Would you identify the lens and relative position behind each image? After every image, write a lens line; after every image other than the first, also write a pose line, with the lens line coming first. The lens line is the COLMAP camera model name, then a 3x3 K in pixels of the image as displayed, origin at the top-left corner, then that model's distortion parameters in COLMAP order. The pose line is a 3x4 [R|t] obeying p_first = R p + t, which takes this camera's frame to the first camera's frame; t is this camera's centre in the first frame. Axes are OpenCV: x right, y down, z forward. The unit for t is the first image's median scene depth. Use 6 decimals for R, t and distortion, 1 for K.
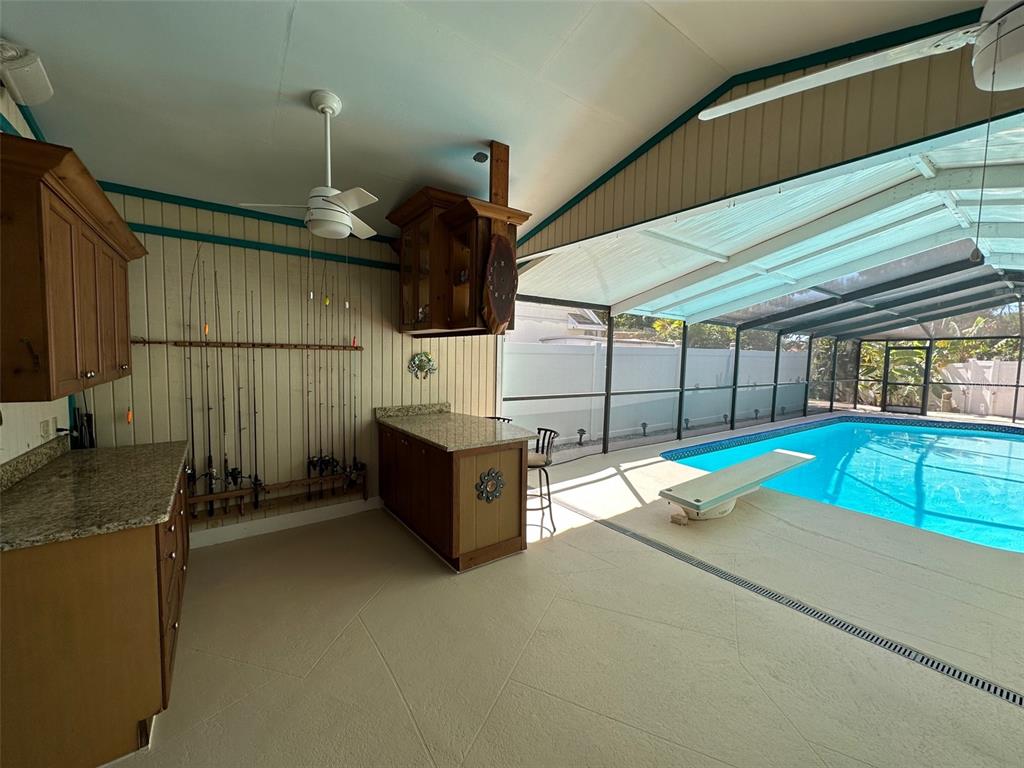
lens RADIAL K [[405.6, 0, 512.0], [0, 405.6, 384.0], [0, 0, 1]] dist [0.000512, 0.000077]
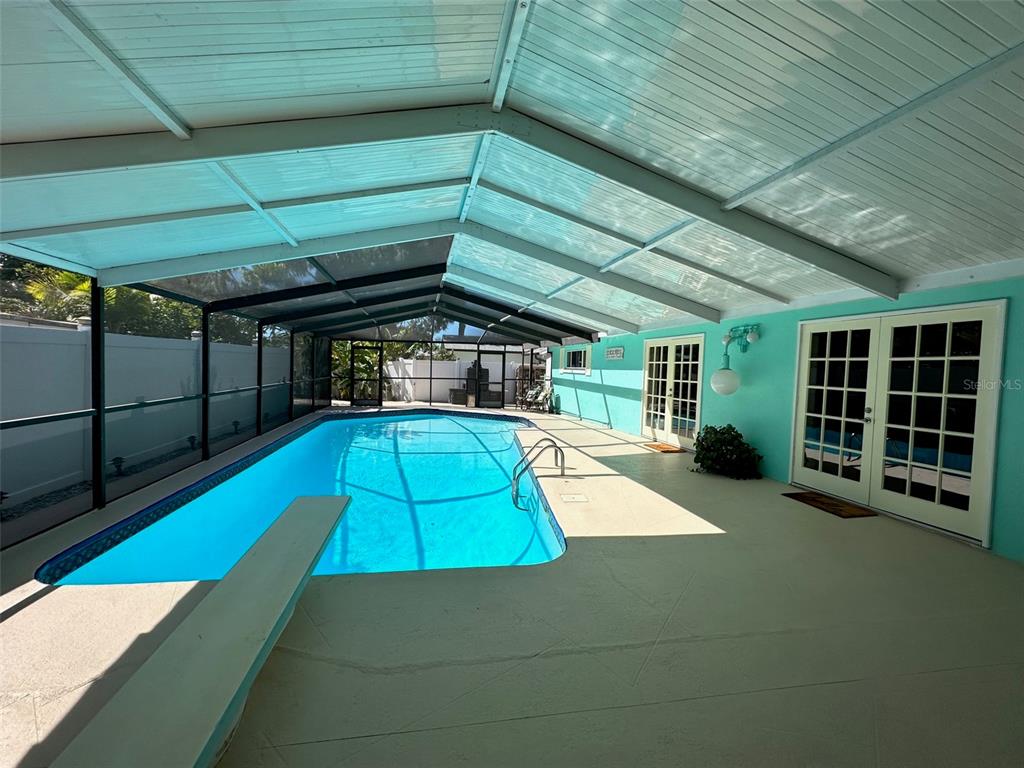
lens RADIAL K [[405.6, 0, 512.0], [0, 405.6, 384.0], [0, 0, 1]] dist [0.000512, 0.000077]
pose [[0.389554, -0.049007, 0.919699, 0.124835], [0.043352, 0.998452, 0.034841, -0.012803], [-0.919983, 0.026298, 0.391075, 0.259259]]
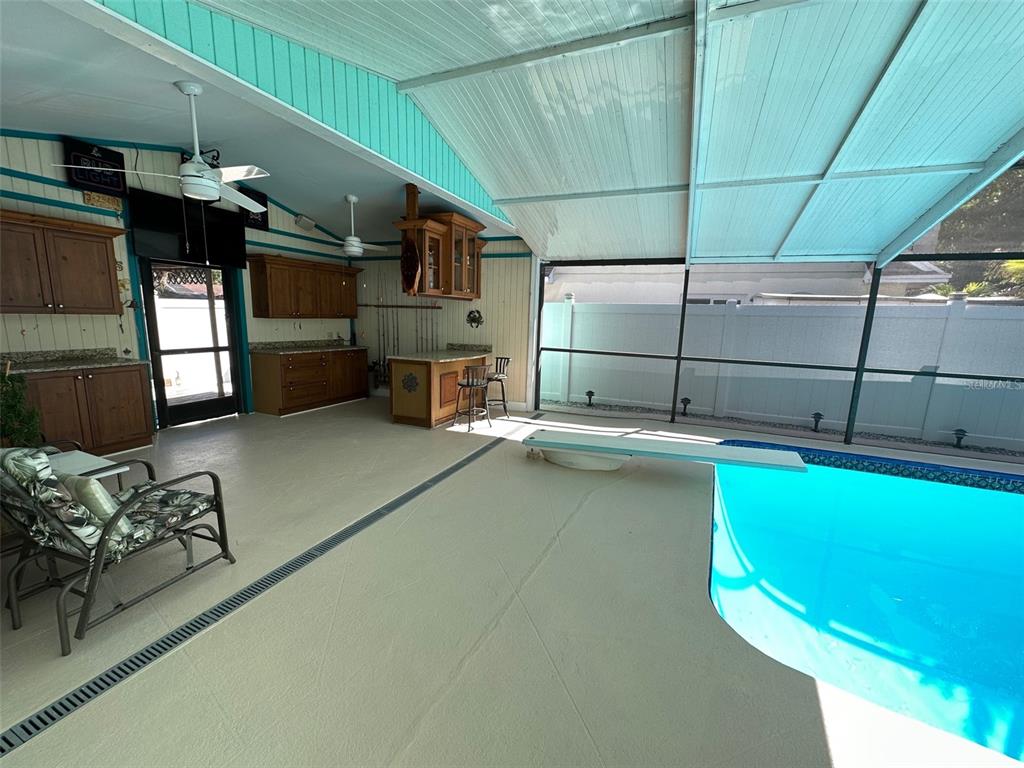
lens RADIAL K [[405.6, 0, 512.0], [0, 405.6, 384.0], [0, 0, 1]] dist [0.000512, 0.000077]
pose [[0.520265, 0.150893, -0.840568, 0.585818], [-0.074499, 0.988534, 0.131344, -0.007218], [0.850749, -0.005712, 0.525541, 0.153840]]
